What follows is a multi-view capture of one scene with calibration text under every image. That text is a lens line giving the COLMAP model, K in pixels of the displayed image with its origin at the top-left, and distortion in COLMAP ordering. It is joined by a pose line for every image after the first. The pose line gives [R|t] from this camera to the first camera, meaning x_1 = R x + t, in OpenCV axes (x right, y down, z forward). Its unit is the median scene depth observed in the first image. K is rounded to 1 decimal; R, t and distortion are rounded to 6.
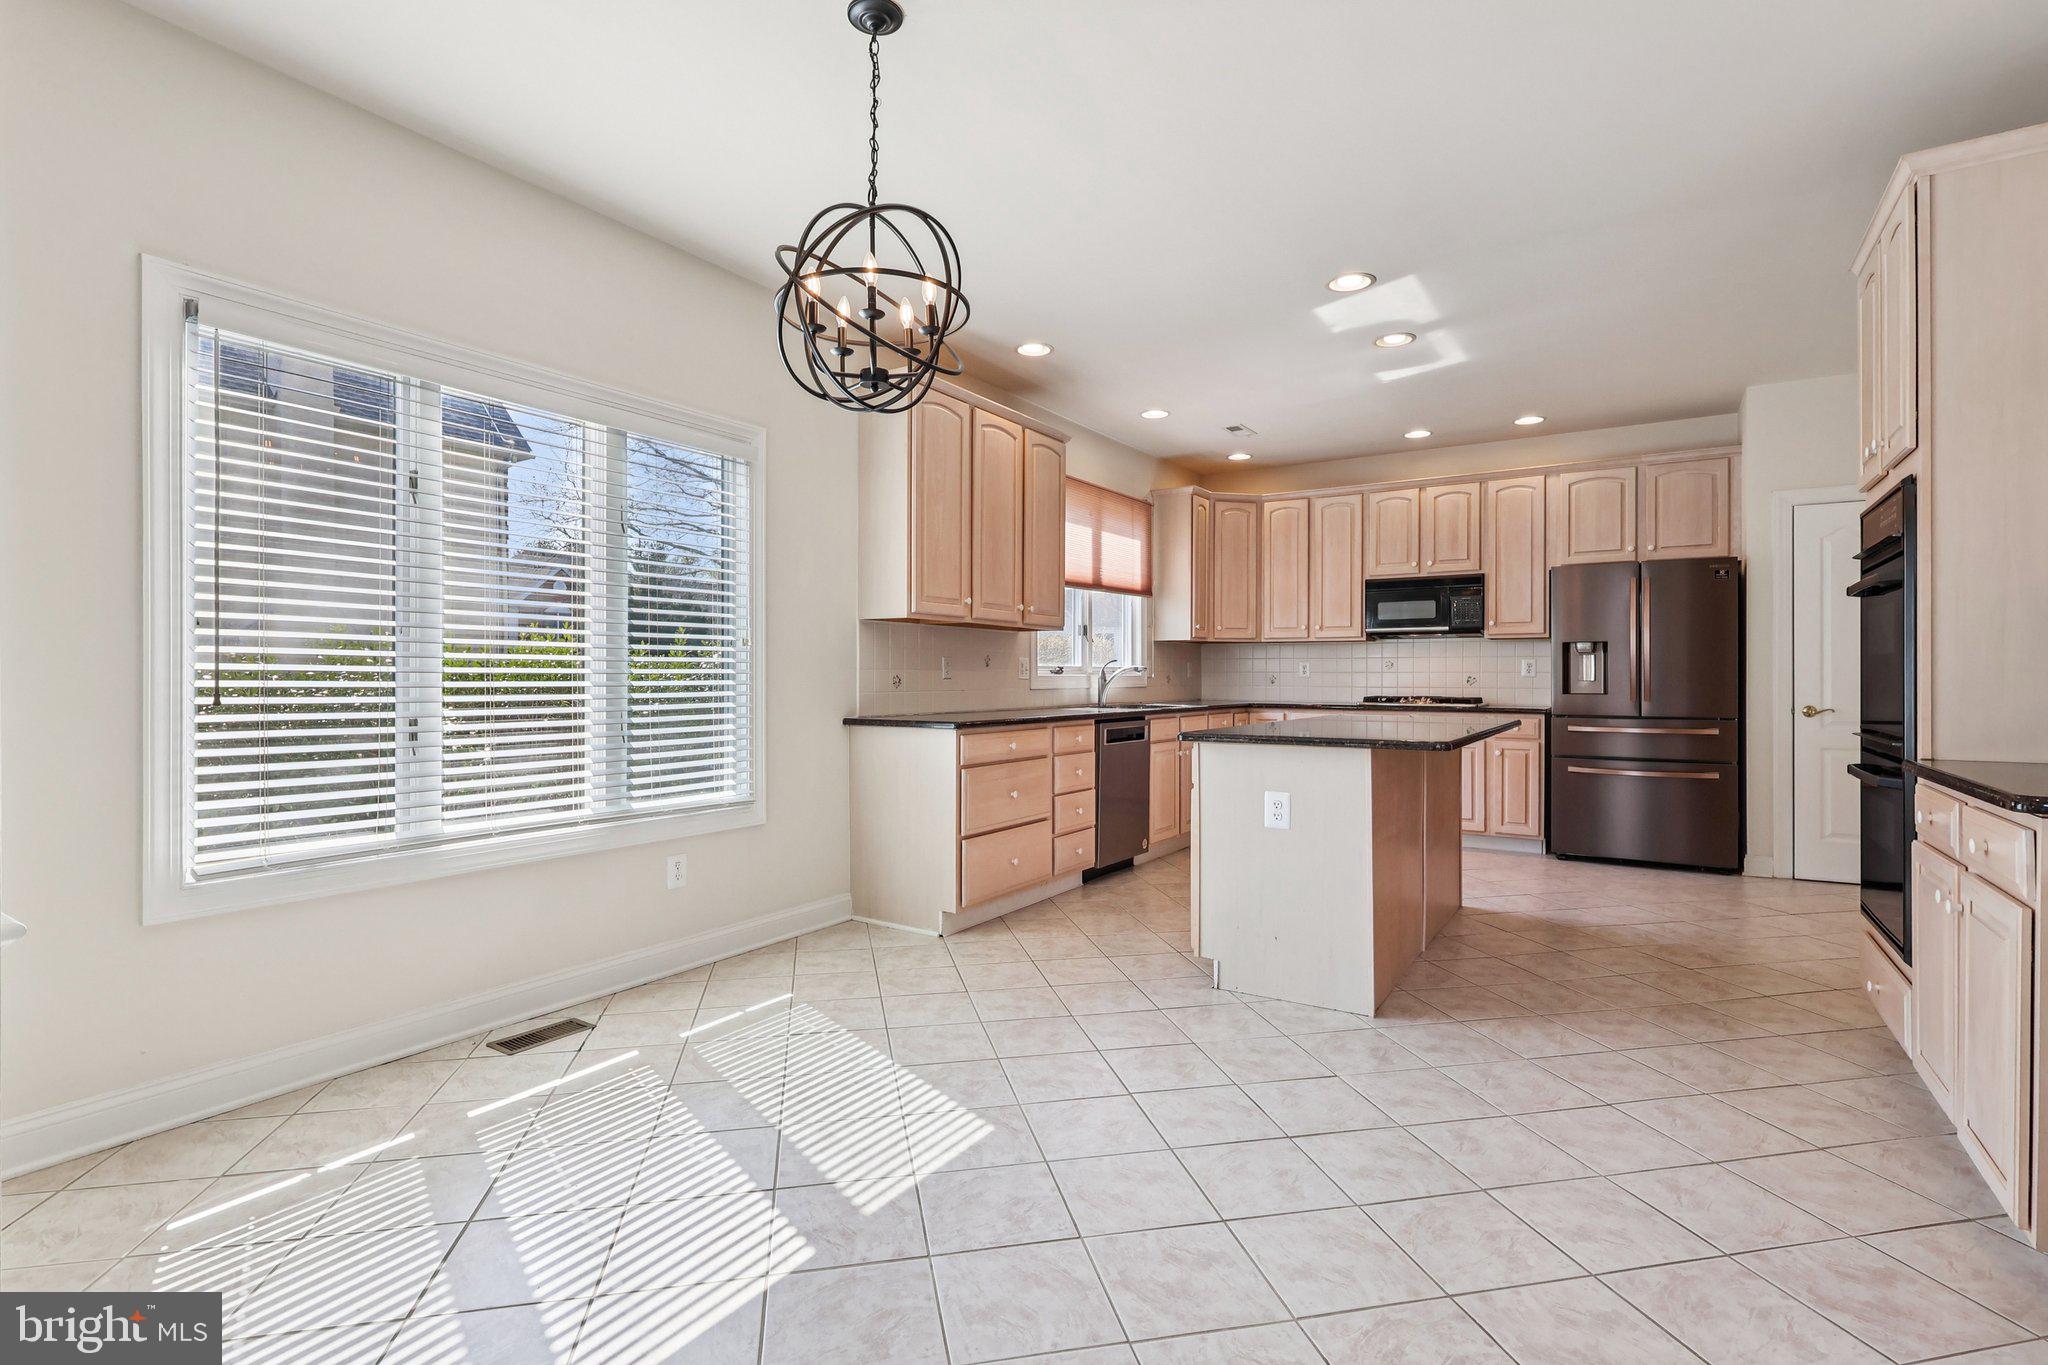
lens RADIAL K [[958.6, 0, 1022.1], [0, 958.6, 677.7], [0, 0, 1]] dist [-0.000611, -0.000104]
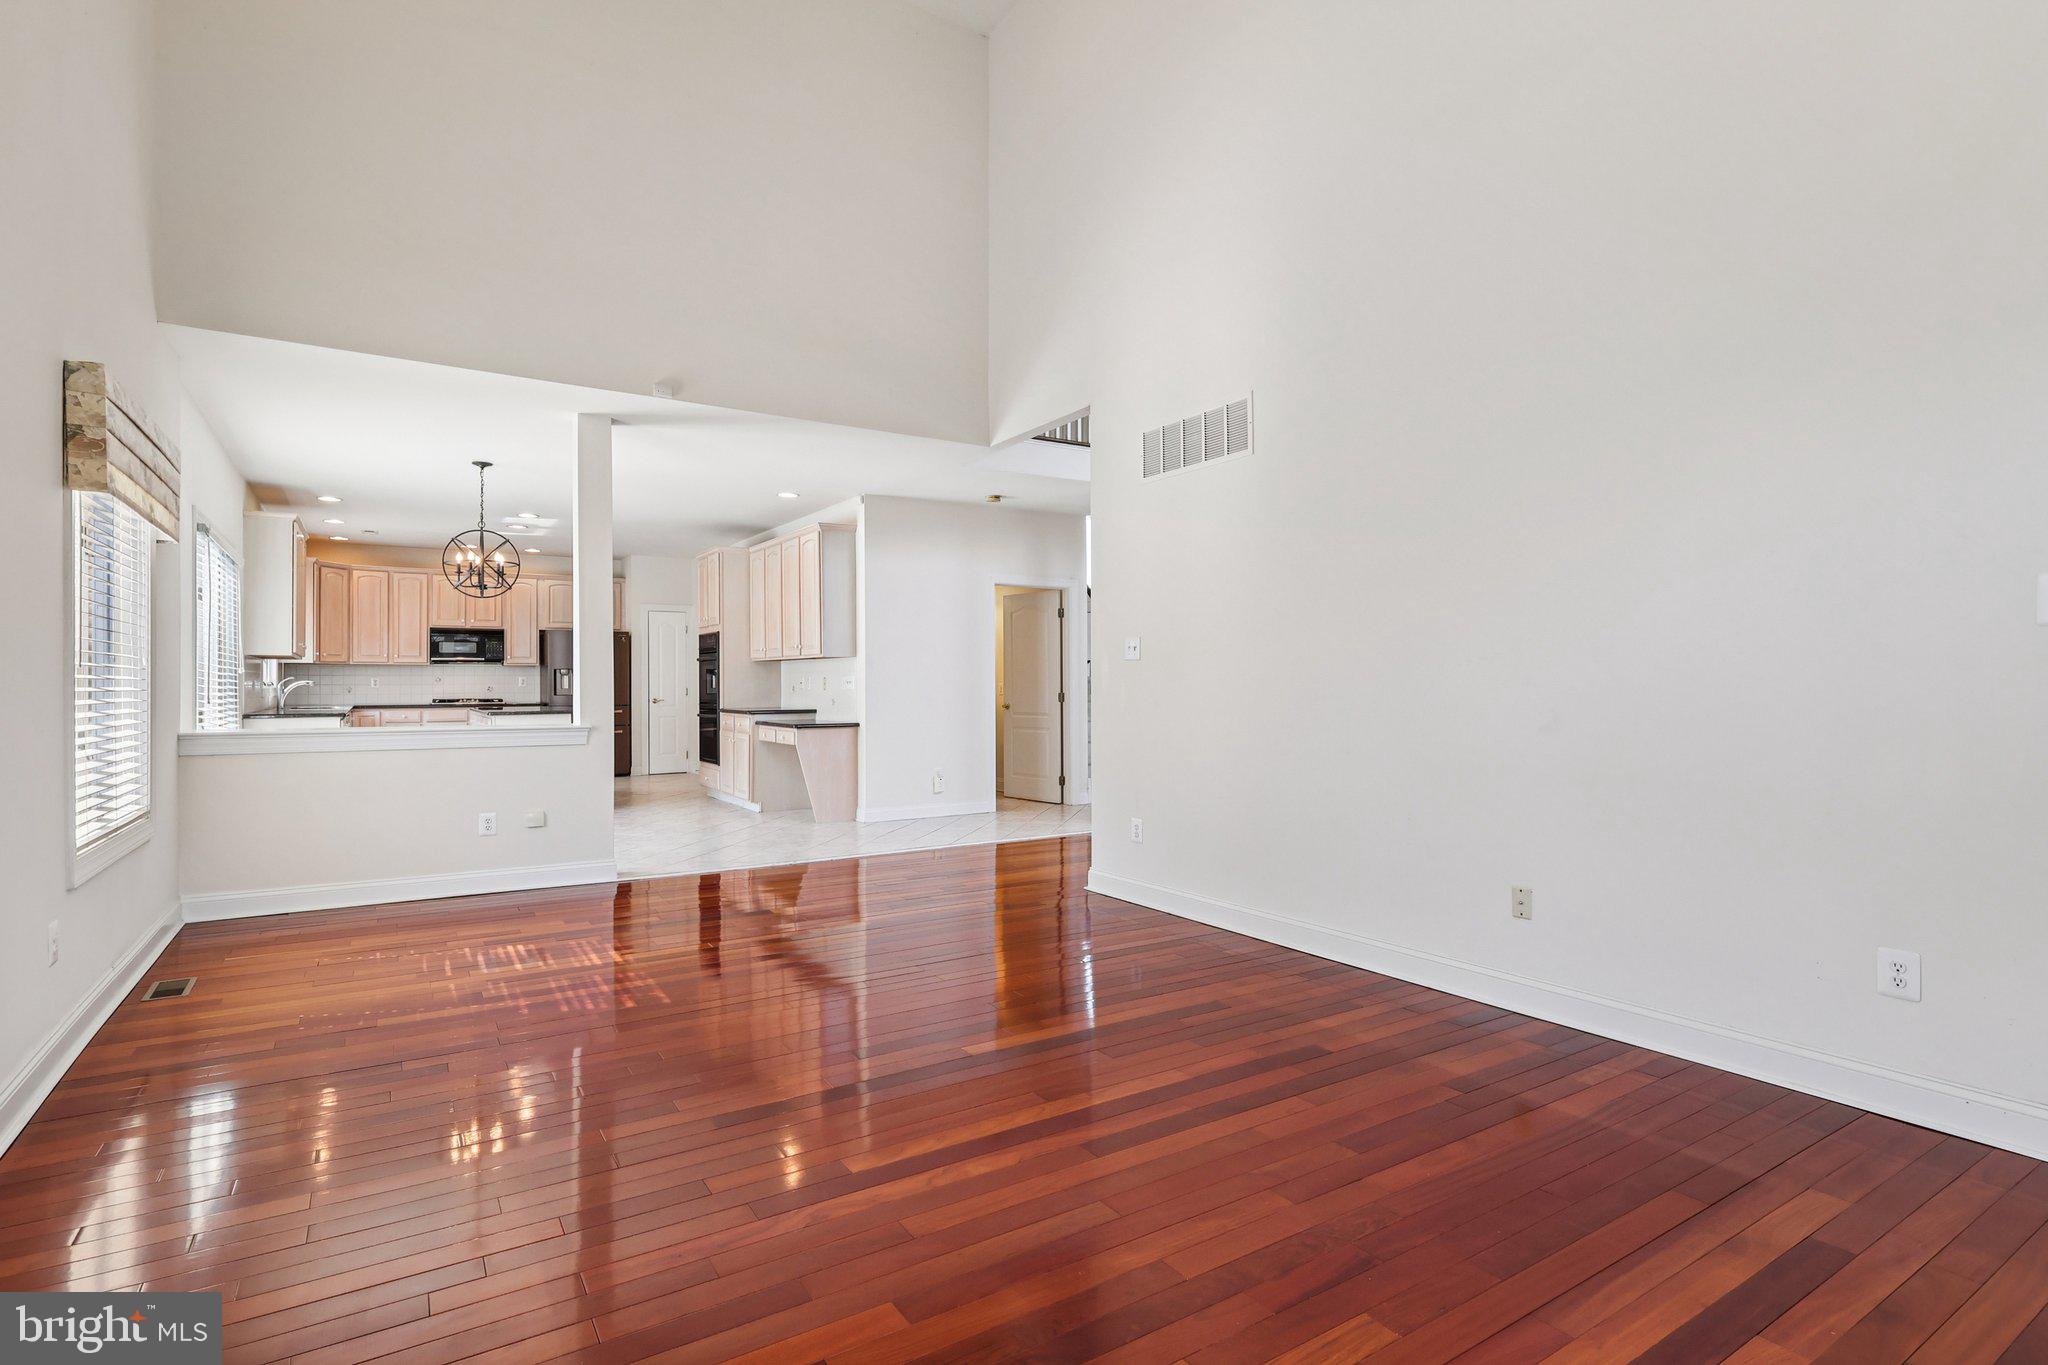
lens RADIAL K [[992.9, 0, 1018.9], [0, 992.9, 687.0], [0, 0, 1]] dist [-0.003593, -0.000597]
pose [[0.406078, -0.007471, 0.913808, -0.887588], [0.007689, 0.999959, 0.004758, -0.001979], [-0.913806, 0.005094, 0.406118, -0.682625]]
